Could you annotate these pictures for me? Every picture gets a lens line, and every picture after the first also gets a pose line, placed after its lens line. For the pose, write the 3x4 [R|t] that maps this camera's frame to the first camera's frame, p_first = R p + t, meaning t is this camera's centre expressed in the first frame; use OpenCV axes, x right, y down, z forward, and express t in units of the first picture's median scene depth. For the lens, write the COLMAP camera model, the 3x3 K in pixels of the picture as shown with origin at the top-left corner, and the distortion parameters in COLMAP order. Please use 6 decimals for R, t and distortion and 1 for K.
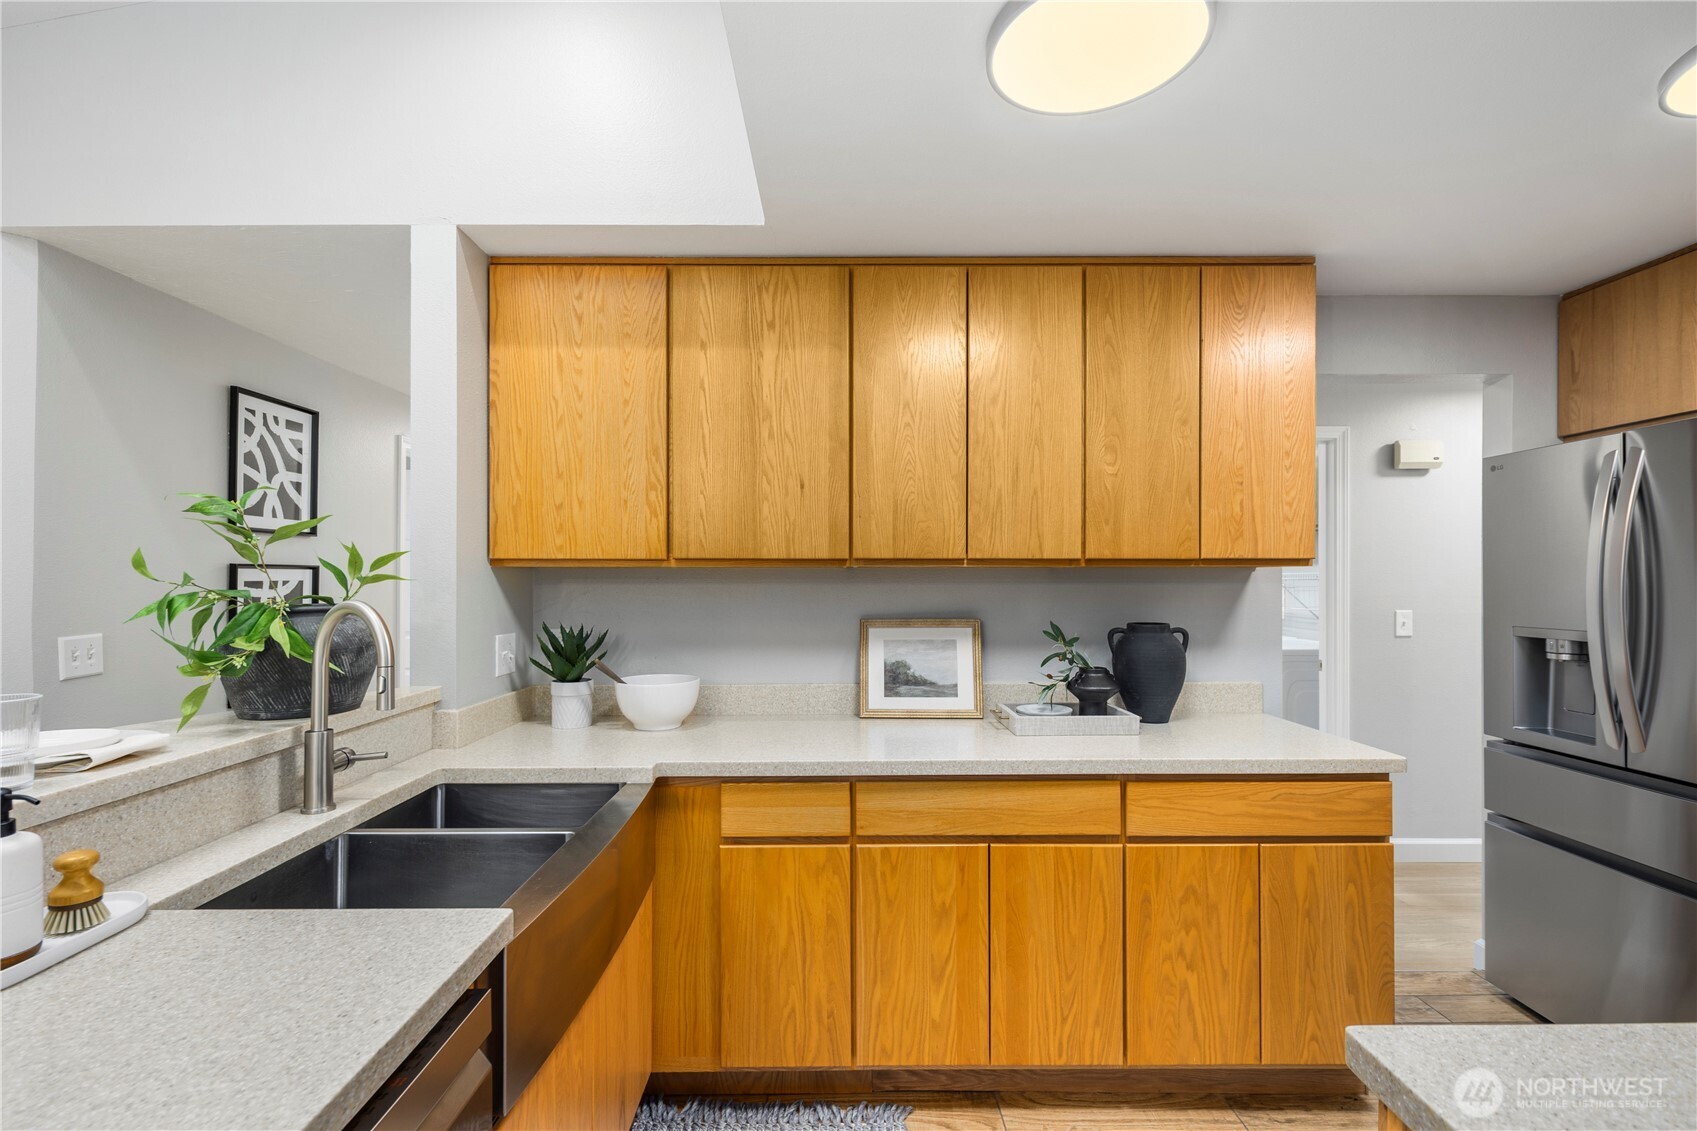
lens RADIAL K [[745.2, 0, 845.8], [0, 745.2, 572.3], [0, 0, 1]] dist [0.001763, 0.000044]
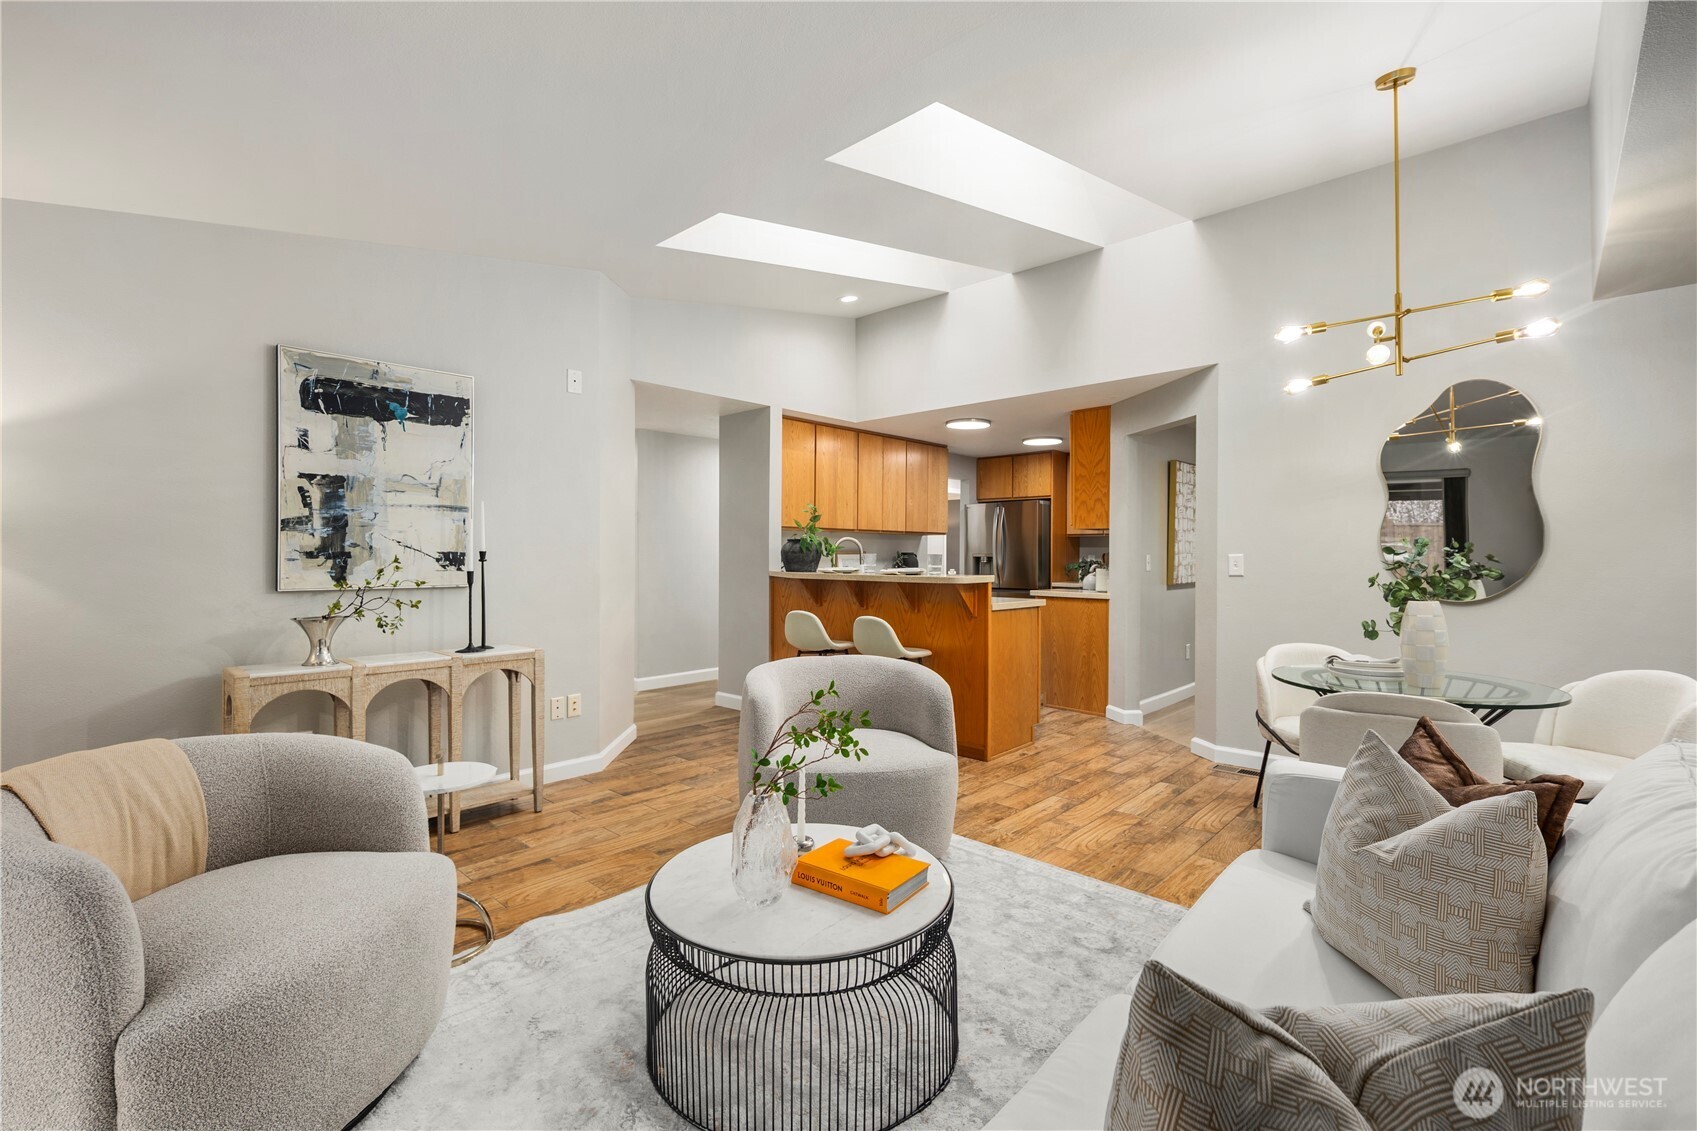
lens RADIAL K [[760.4, 0, 838.9], [0, 760.4, 561.2], [0, 0, 1]] dist [0.000823, 0.000145]
pose [[0.684707, -0.002584, 0.728813, -2.281804], [-0.007711, 0.999912, 0.010791, 0.077391], [-0.728777, -0.013009, 0.684627, -1.050357]]
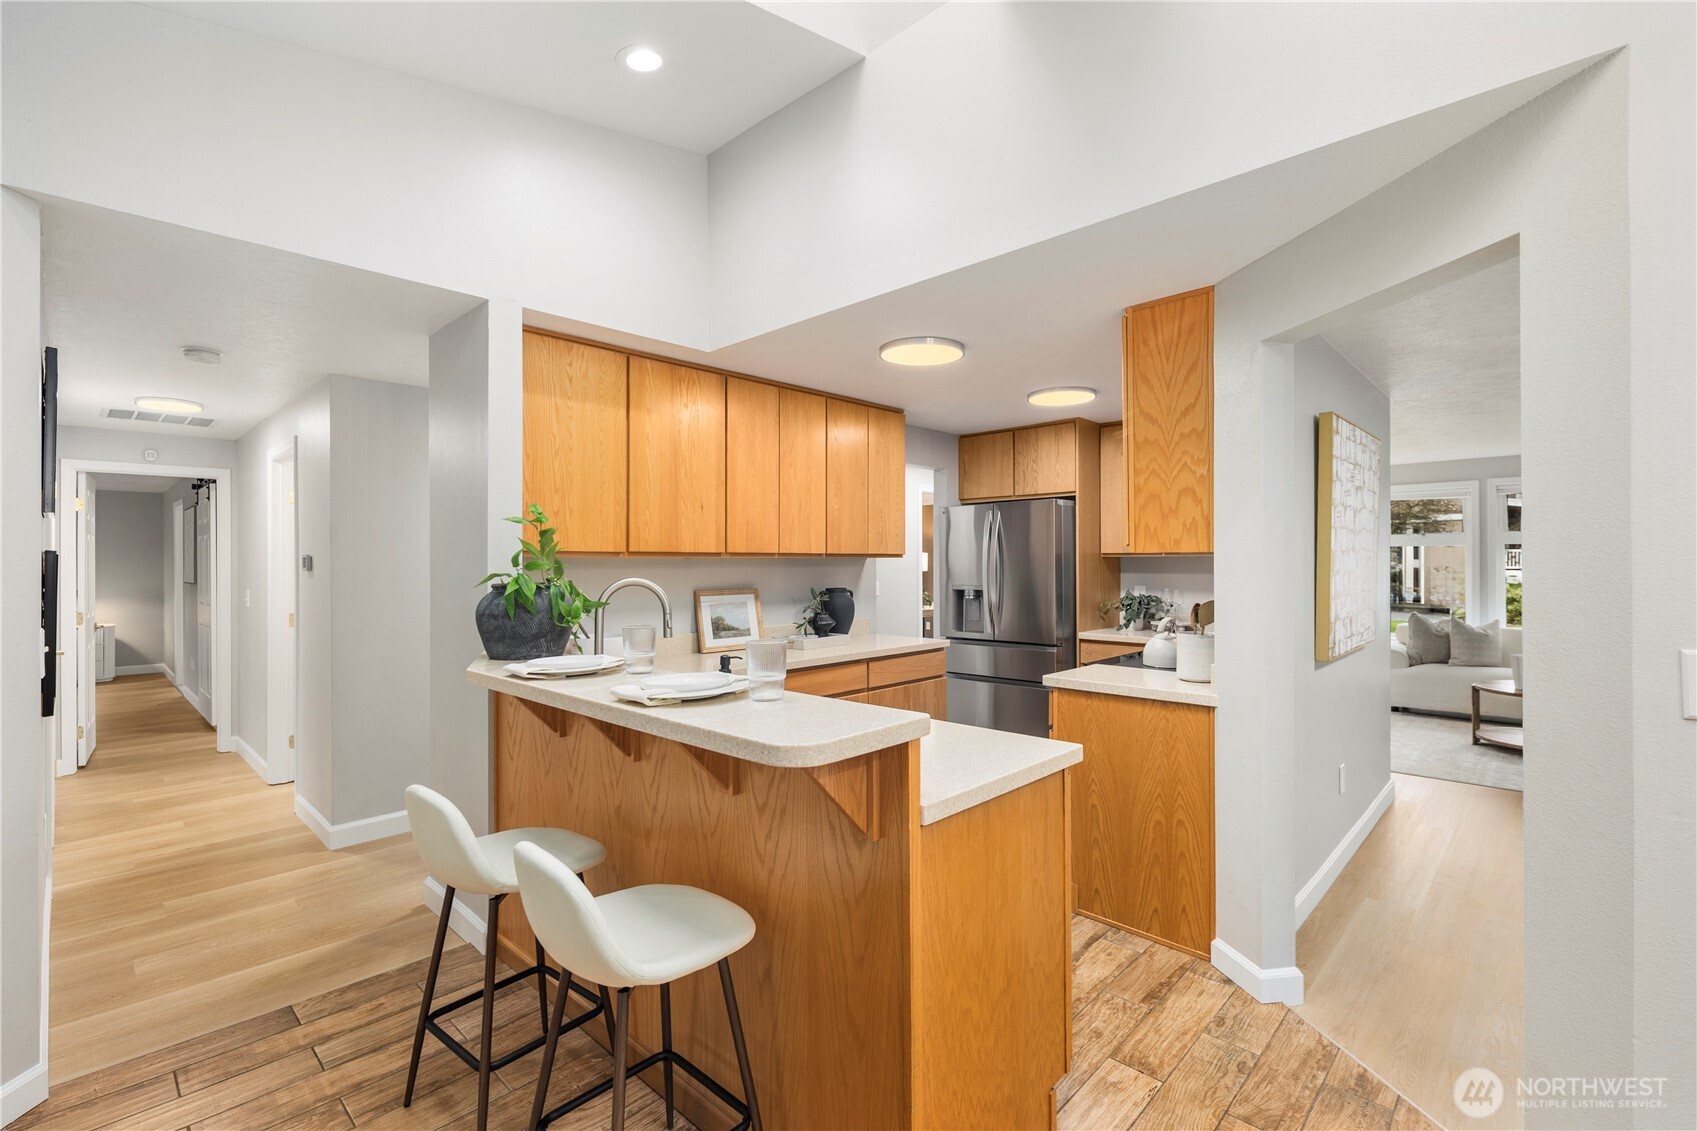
lens RADIAL K [[760.4, 0, 838.9], [0, 760.4, 561.2], [0, 0, 1]] dist [0.000823, 0.000145]
pose [[0.697502, -0.000715, 0.716582, -1.028537], [-0.000112, 0.999999, 0.001106, -0.001062], [-0.716583, -0.000852, 0.697502, -0.357855]]
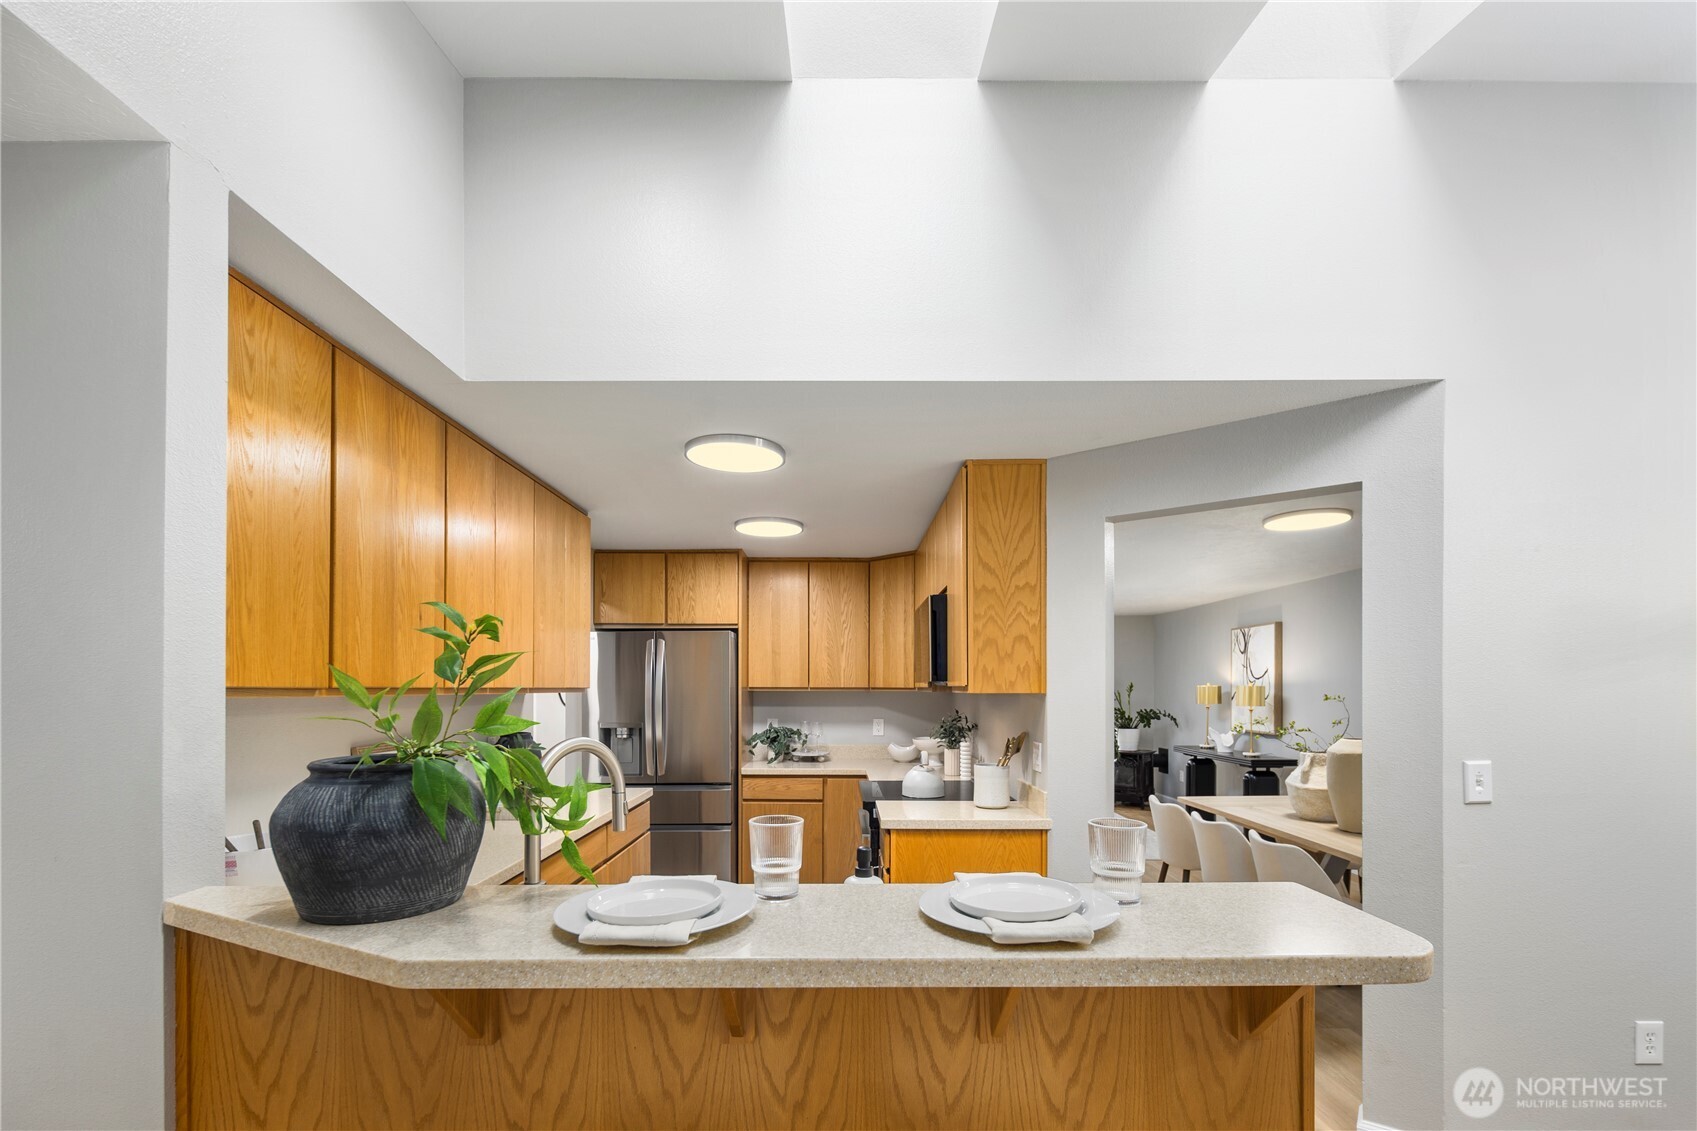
lens RADIAL K [[750.0, 0, 842.7], [0, 750.0, 688.1], [0, 0, 1]] dist [0.000726, 0.000136]
pose [[-0.001447, 0.001286, 0.999998, -1.100232], [-0.006534, 0.999978, -0.001295, -0.019350], [-0.999978, -0.006536, -0.001439, 0.412372]]
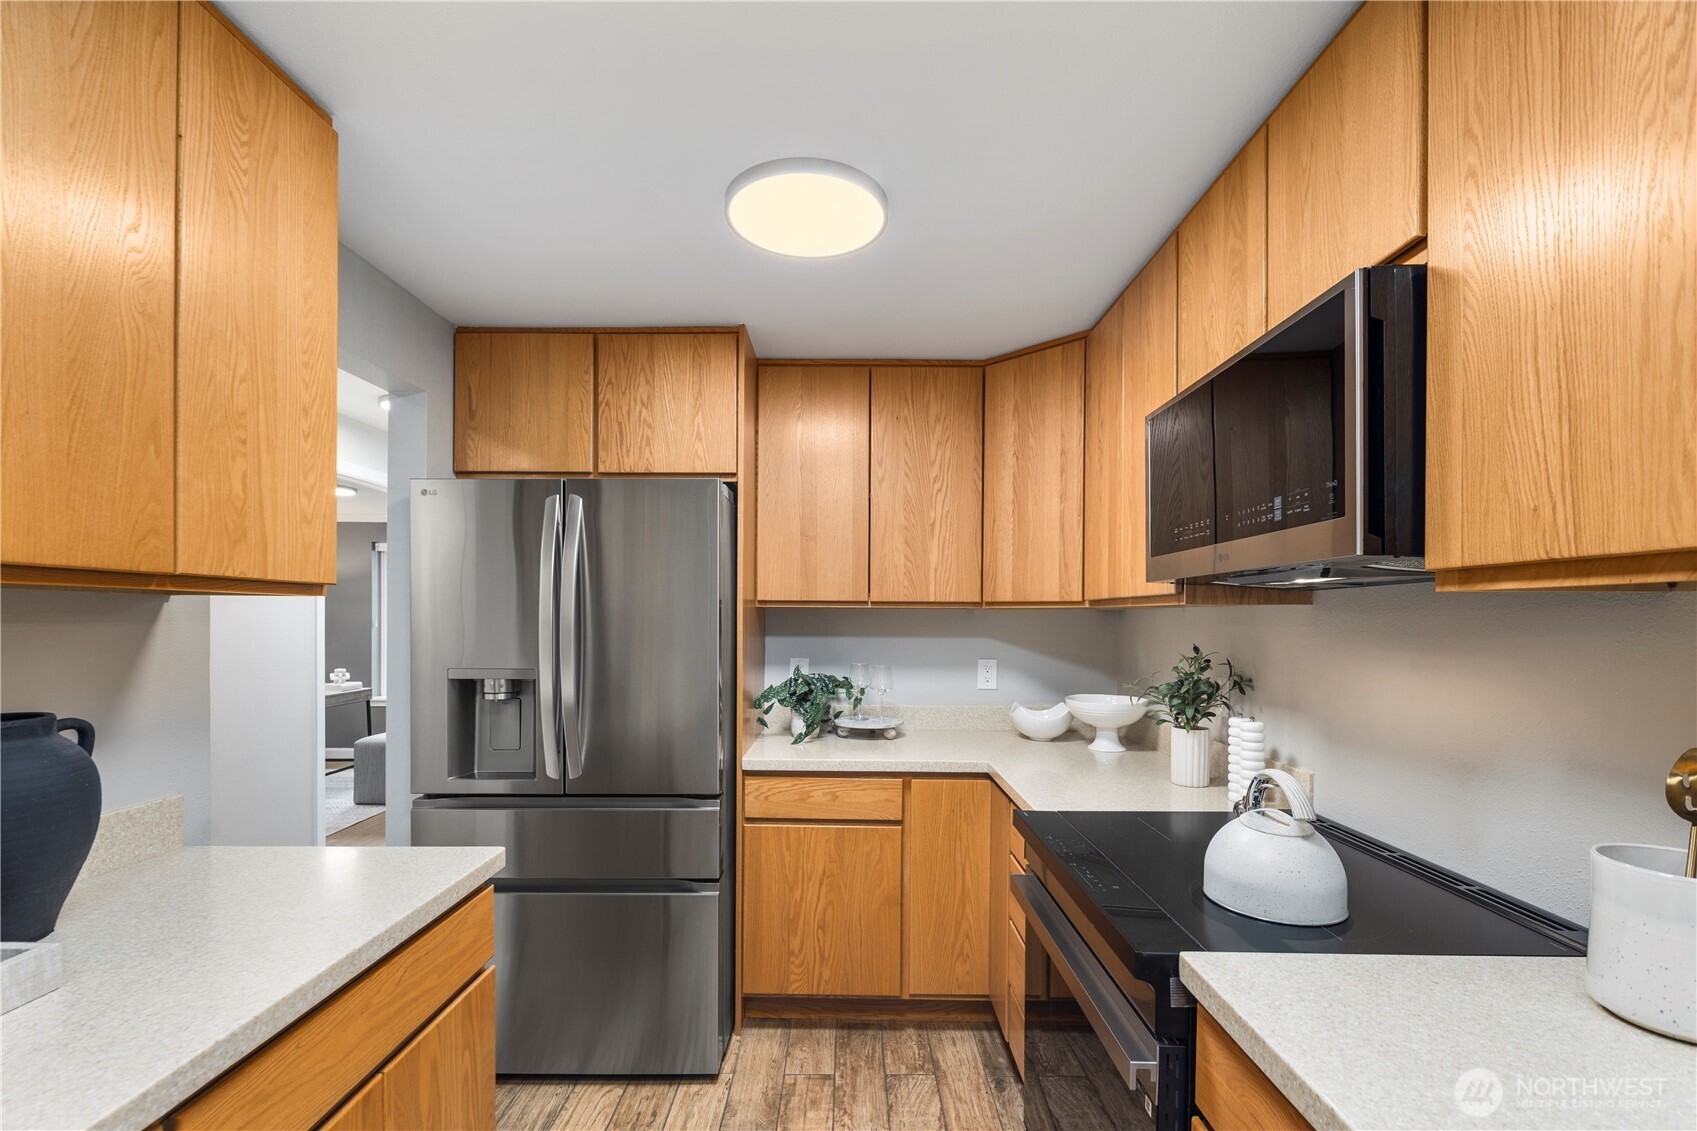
lens RADIAL K [[747.3, 0, 846.6], [0, 747.3, 620.8], [0, 0, 1]] dist [0.000192, -0.000015]
pose [[0.001614, -0.001925, 0.999997, -0.021658], [-0.011574, 0.999931, 0.001944, 0.006690], [-0.999932, -0.011577, 0.001591, 0.548657]]
